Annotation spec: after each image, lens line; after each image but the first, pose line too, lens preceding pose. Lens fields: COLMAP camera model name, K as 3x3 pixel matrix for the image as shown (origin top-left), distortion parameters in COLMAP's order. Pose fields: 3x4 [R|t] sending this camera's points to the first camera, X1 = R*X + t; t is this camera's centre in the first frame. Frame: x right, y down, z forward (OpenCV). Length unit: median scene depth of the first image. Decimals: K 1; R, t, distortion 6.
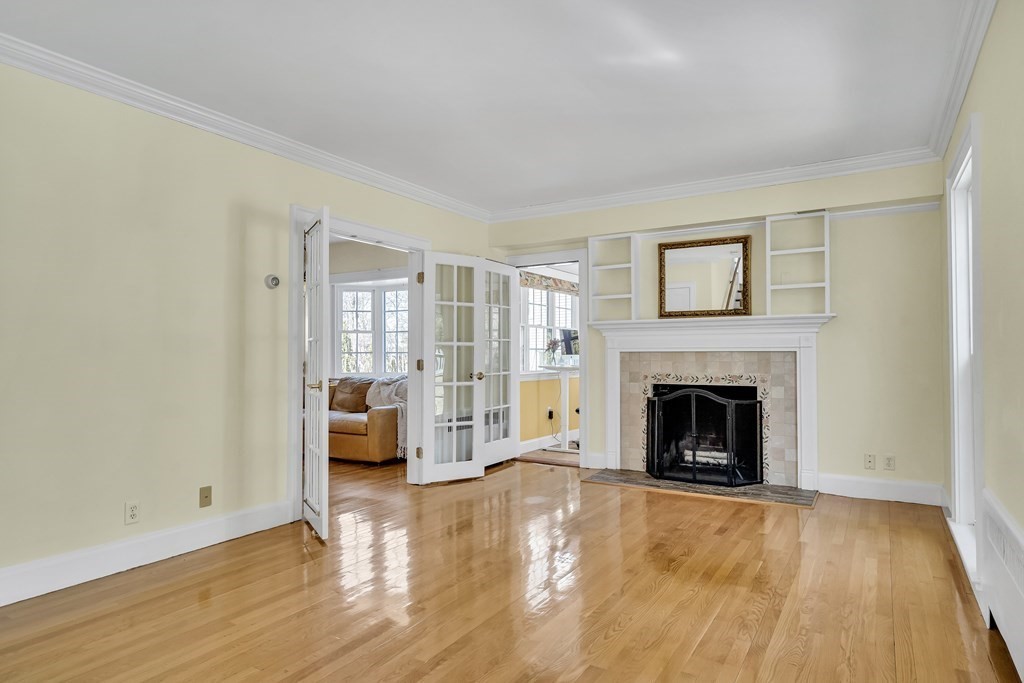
lens RADIAL K [[559.2, 0, 509.2], [0, 559.2, 345.9], [0, 0, 1]] dist [0.008073, 0.000281]
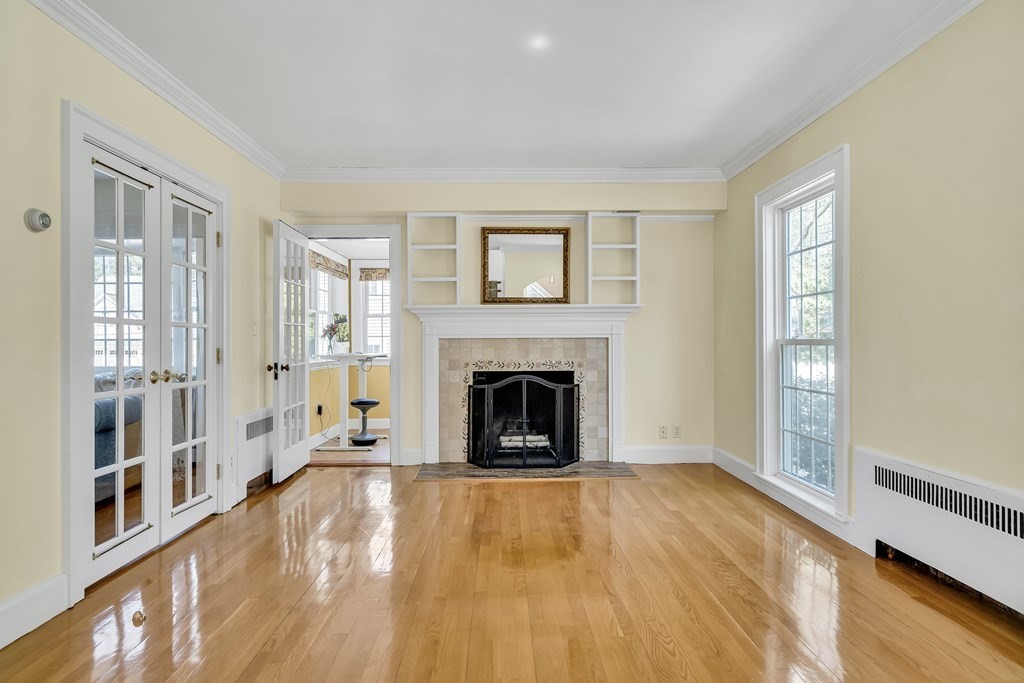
lens RADIAL K [[559.2, 0, 515.0], [0, 559.2, 343.3], [0, 0, 1]] dist [0.008073, 0.000281]
pose [[0.858250, -0.003651, 0.513219, -0.198155], [-0.005249, 0.999860, 0.015891, 0.003724], [-0.513205, -0.016332, 0.858111, 0.144259]]
